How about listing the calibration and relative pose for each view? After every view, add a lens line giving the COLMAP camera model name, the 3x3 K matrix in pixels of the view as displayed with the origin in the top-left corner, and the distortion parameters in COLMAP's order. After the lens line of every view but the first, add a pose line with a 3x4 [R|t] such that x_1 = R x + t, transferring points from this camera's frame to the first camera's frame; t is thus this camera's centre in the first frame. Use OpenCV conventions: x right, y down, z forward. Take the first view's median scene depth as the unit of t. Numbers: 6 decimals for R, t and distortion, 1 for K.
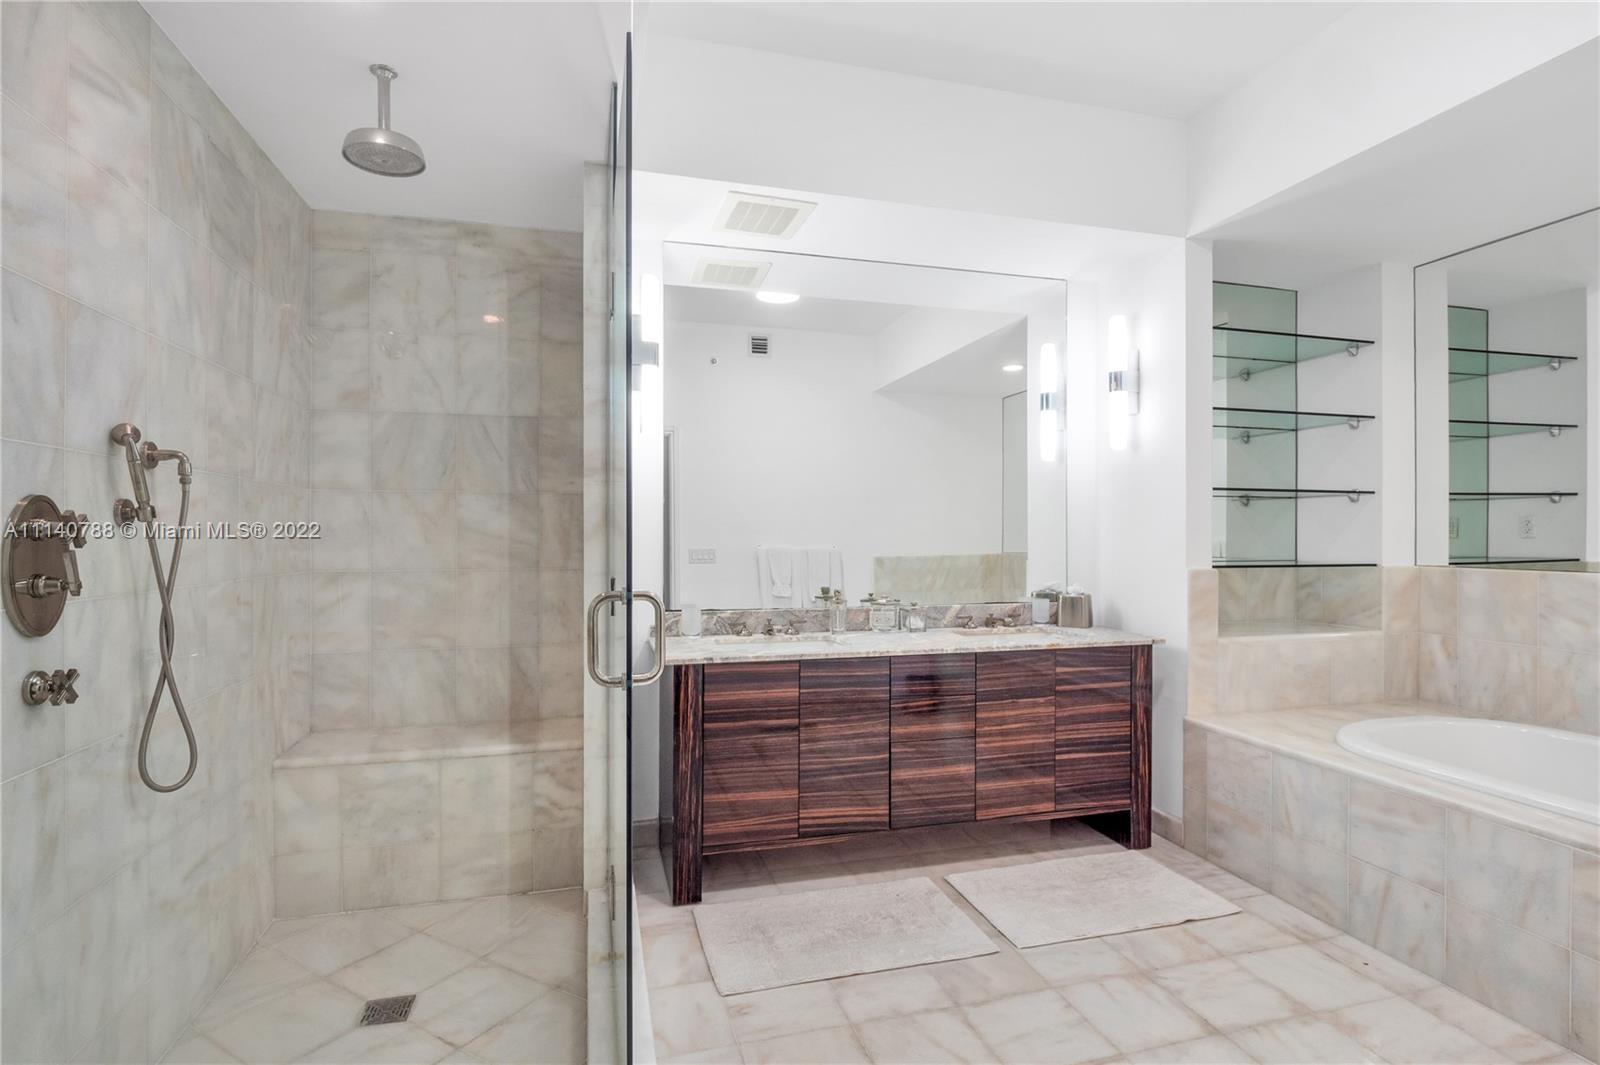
lens RADIAL K [[790.8, 0, 816.8], [0, 790.8, 524.5], [0, 0, 1]] dist [-0.015445, 0.000626]
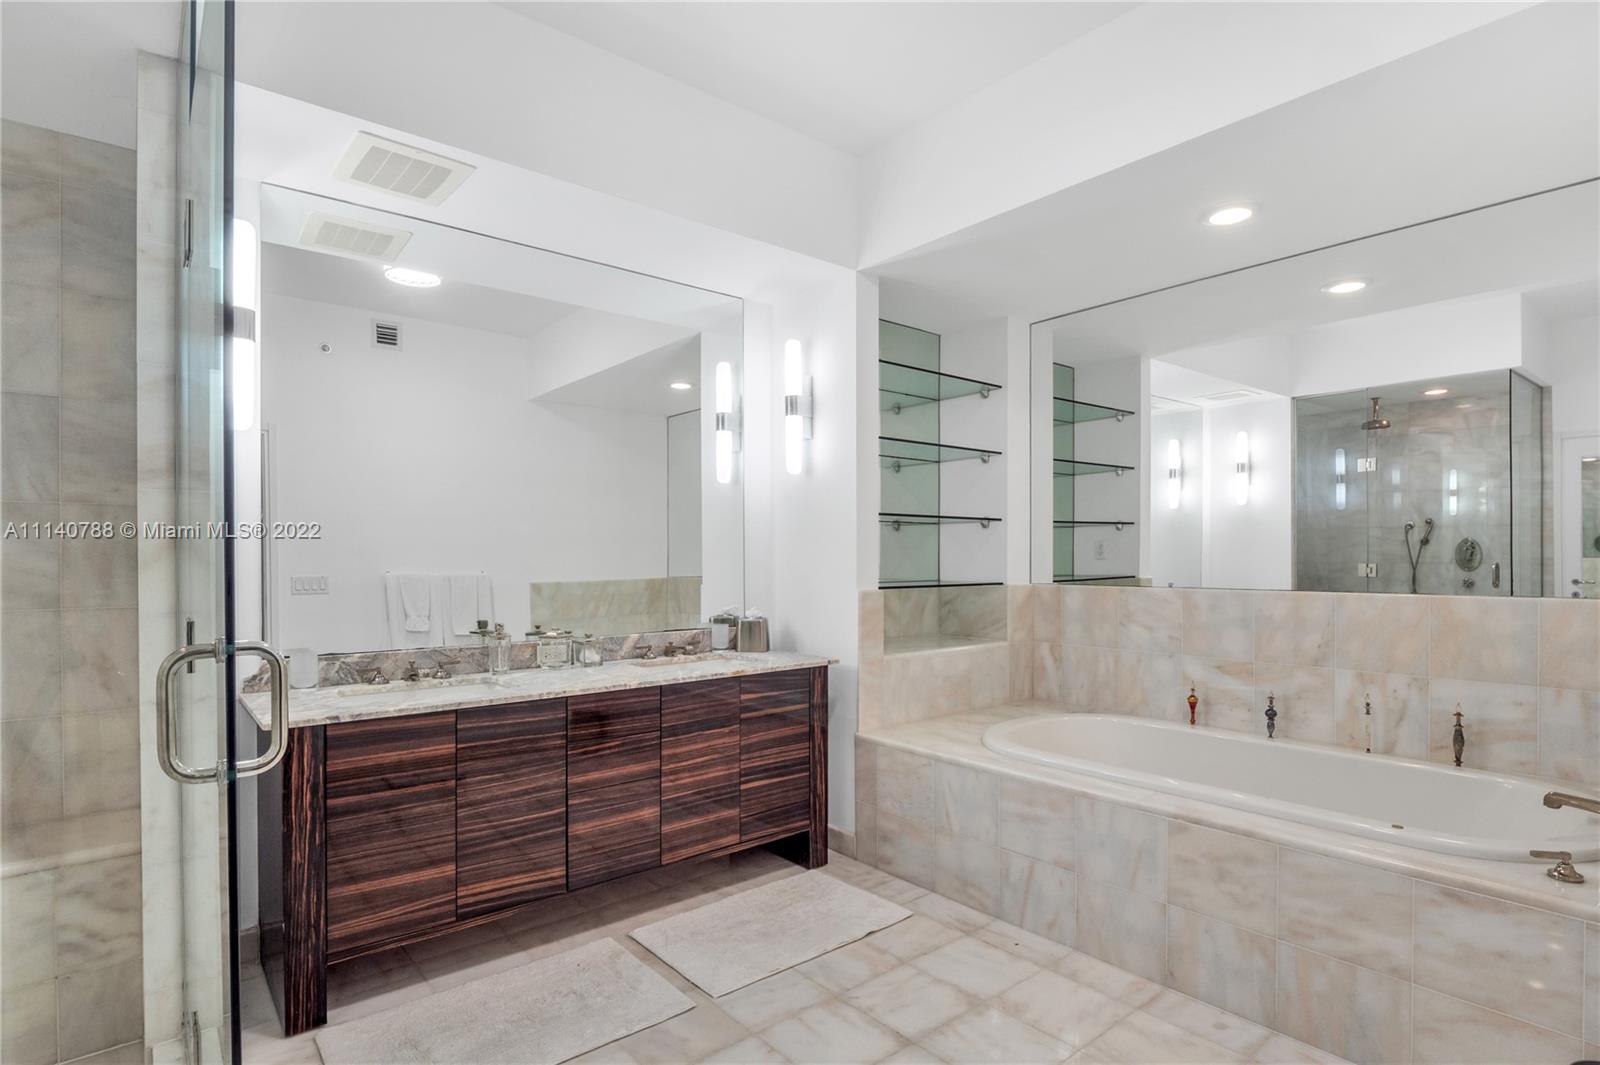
lens RADIAL K [[805.1, 0, 803.3], [0, 805.1, 556.2], [0, 0, 1]] dist [0.001039, -0.014065]
pose [[0.914787, -0.003680, 0.403920, -0.026734], [-0.000885, 0.999938, 0.011115, -0.000973], [-0.403936, -0.010525, 0.914727, 0.065209]]
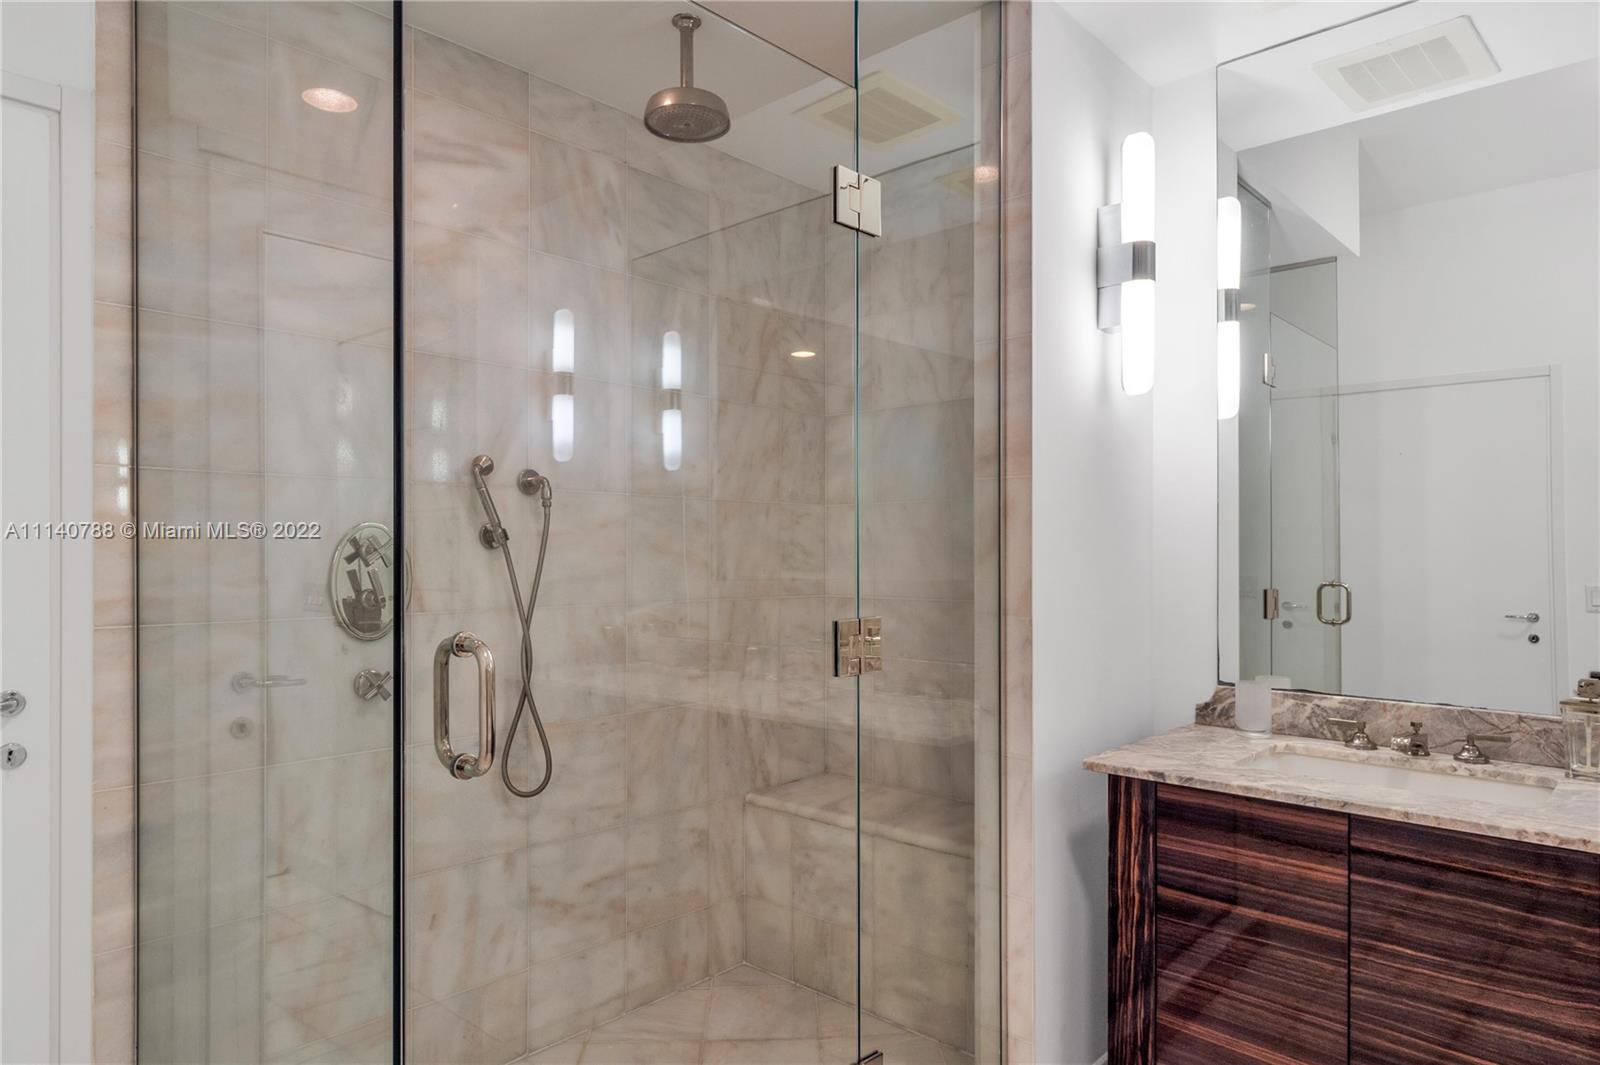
lens RADIAL K [[985.3, 0, 801.3], [0, 985.3, 547.2], [0, 0, 1]] dist [0.003752, 0.000209]
pose [[0.524828, -0.004029, -0.851199, 0.290281], [0.009109, 0.999958, 0.000883, 0.002562], [0.851159, -0.008217, 0.524843, 0.353091]]
